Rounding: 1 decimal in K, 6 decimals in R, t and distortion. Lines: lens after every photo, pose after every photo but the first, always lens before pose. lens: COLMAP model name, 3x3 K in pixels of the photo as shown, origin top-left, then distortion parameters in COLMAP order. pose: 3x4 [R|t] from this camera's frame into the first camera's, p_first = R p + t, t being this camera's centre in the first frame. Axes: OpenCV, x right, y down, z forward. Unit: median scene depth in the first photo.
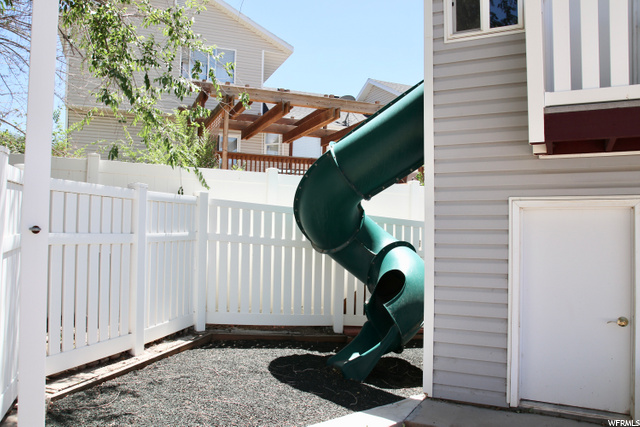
lens RADIAL K [[489.2, 0, 316.5], [0, 489.2, 212.7], [0, 0, 1]] dist [-0.097292, 0.037157]
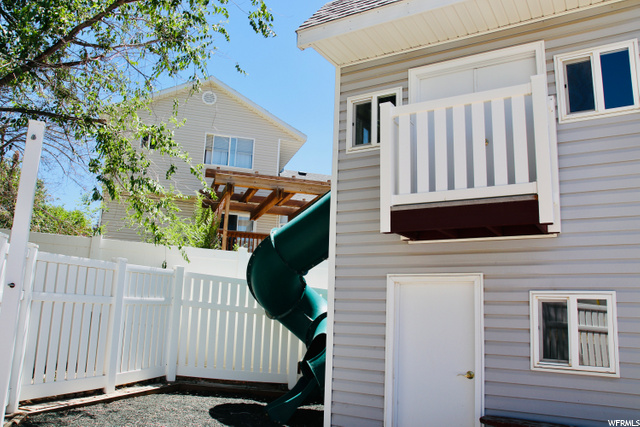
lens RADIAL K [[489.2, 0, 322.0], [0, 489.2, 217.1], [0, 0, 1]] dist [-0.097292, 0.037157]
pose [[0.996755, 0.006573, -0.080221, 0.275394], [-0.018203, 0.989247, -0.145117, 0.008236], [0.078405, 0.146106, 0.986157, -0.252466]]
